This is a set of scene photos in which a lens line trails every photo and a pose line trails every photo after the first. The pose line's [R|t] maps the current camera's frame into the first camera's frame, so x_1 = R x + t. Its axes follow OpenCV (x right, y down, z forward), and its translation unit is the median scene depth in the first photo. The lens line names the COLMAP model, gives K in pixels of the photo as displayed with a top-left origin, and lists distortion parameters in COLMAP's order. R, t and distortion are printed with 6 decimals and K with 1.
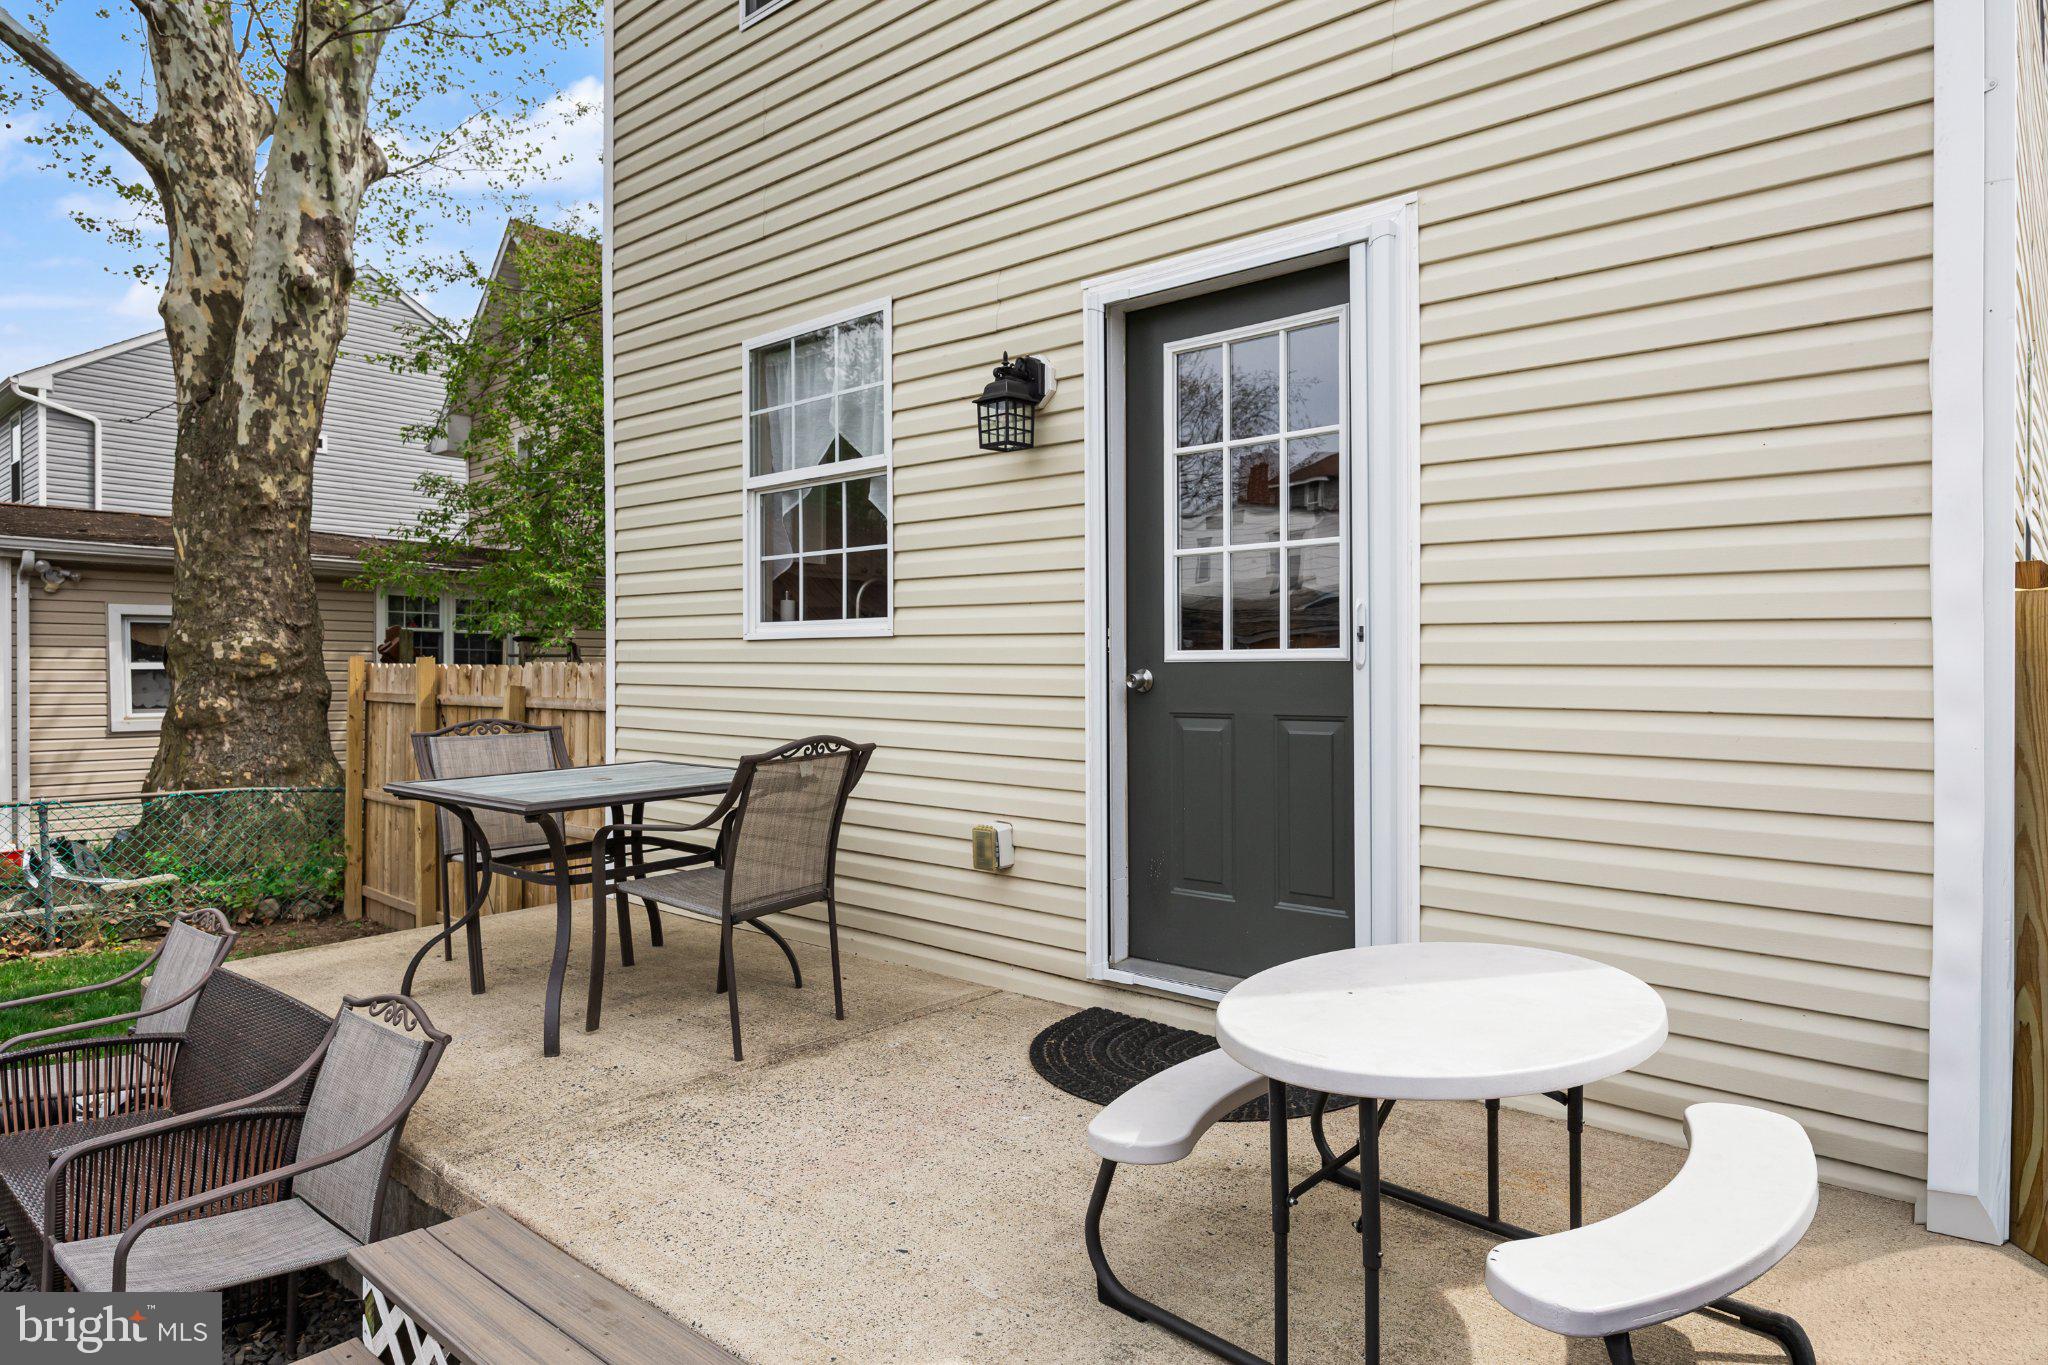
lens RADIAL K [[1221.8, 0, 1024.2], [0, 1221.8, 728.4], [0, 0, 1]] dist [0.000484, -0.000461]
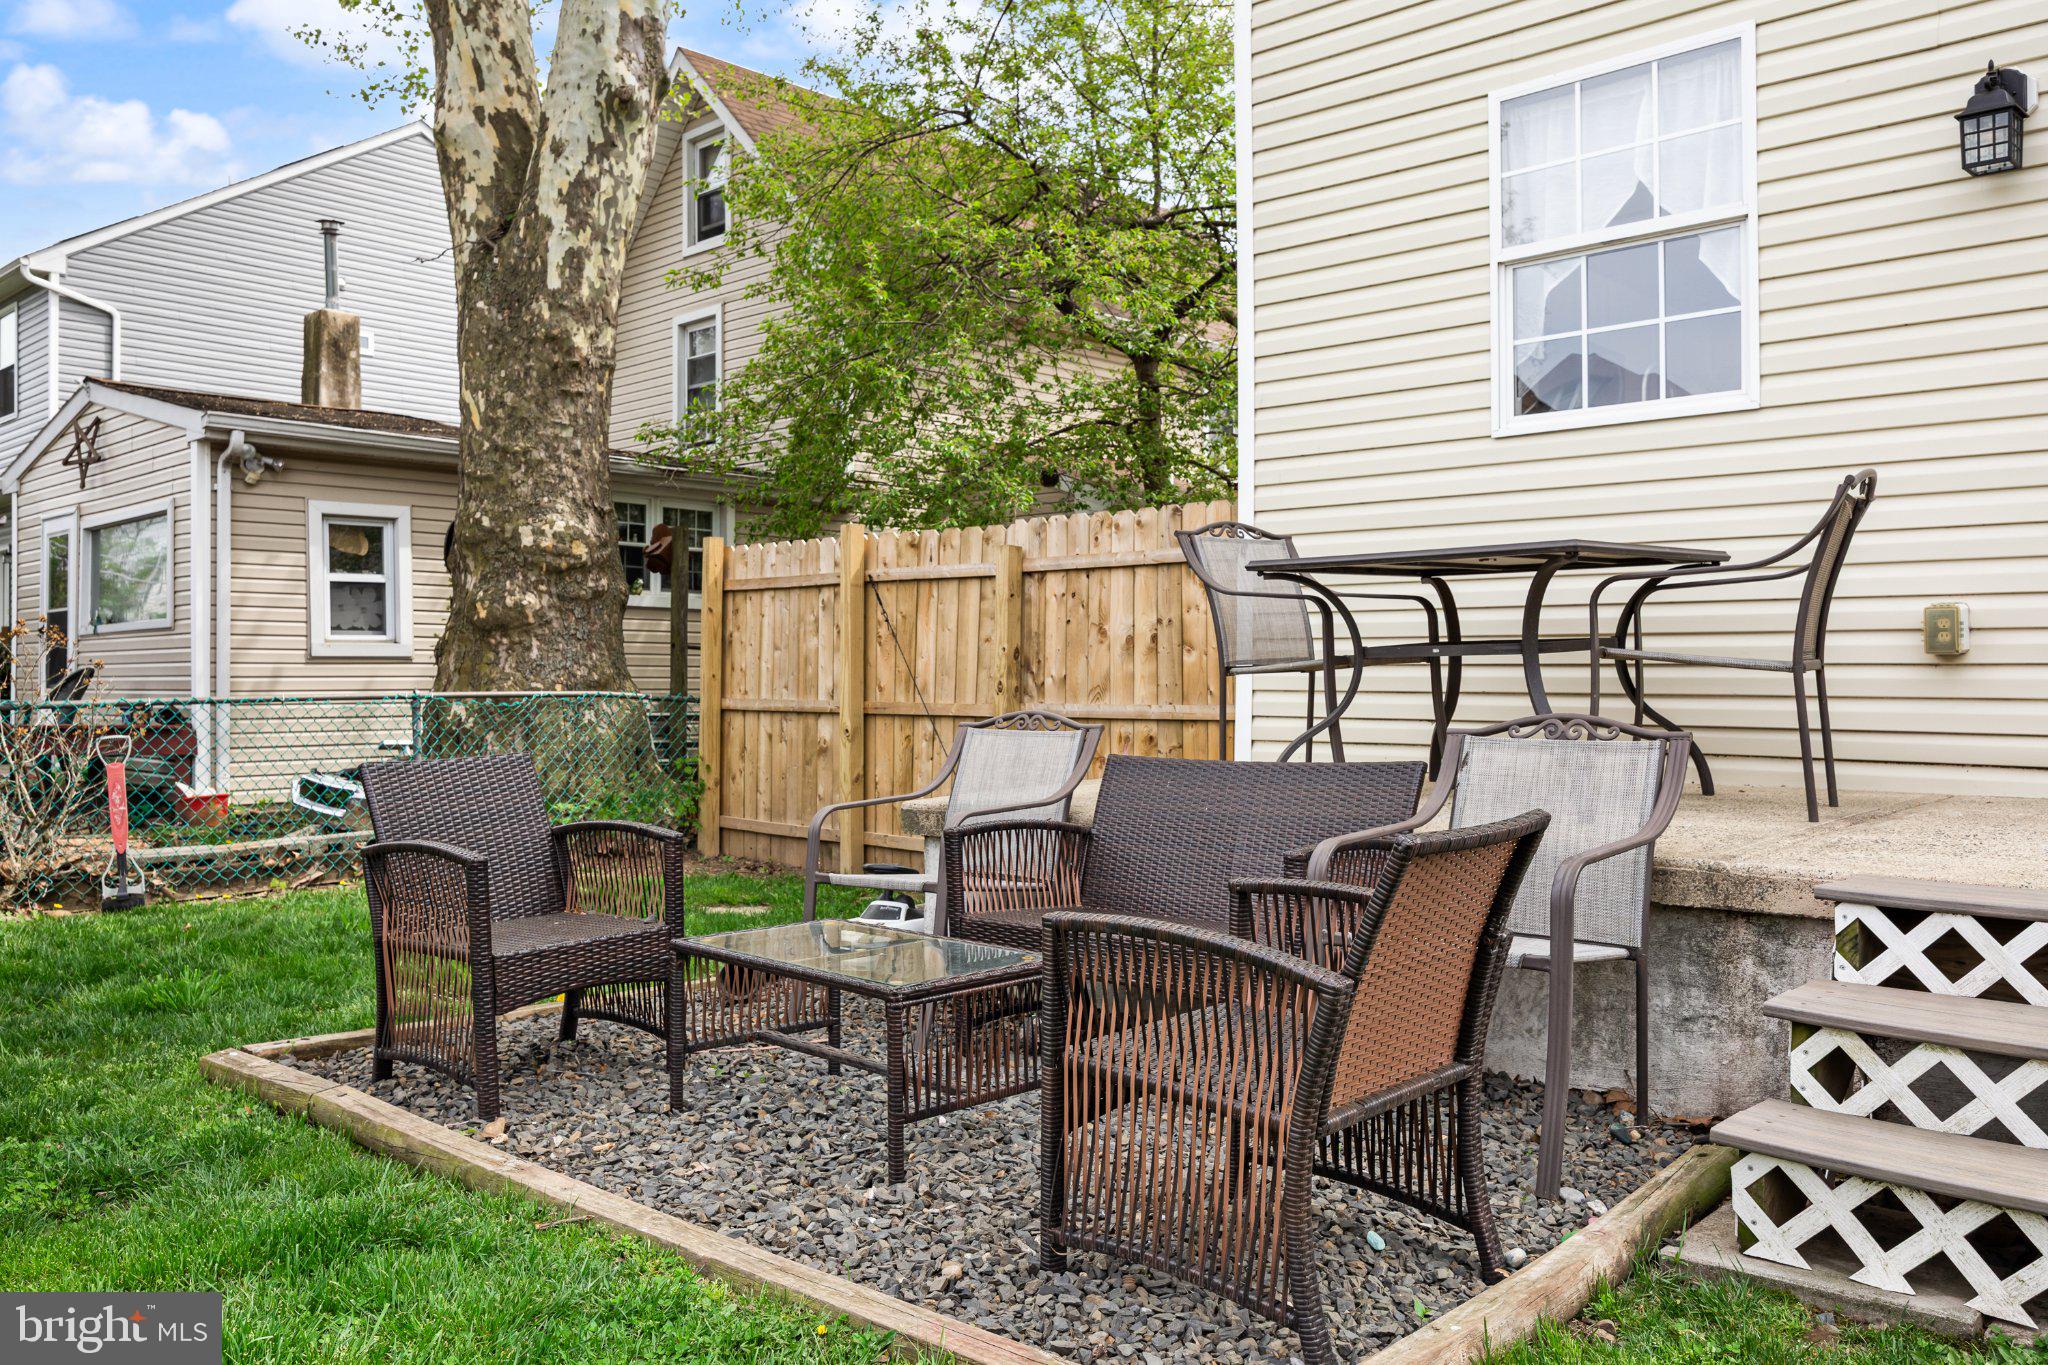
lens RADIAL K [[1597.9, 0, 1022.9], [0, 1597.9, 722.4], [0, 0, 1]] dist [-0.002327, 0.002183]
pose [[0.999772, -0.004827, -0.020805, -0.297739], [0.004473, 0.999845, -0.016999, 0.080743], [0.020884, 0.016902, 0.999639, -0.070461]]
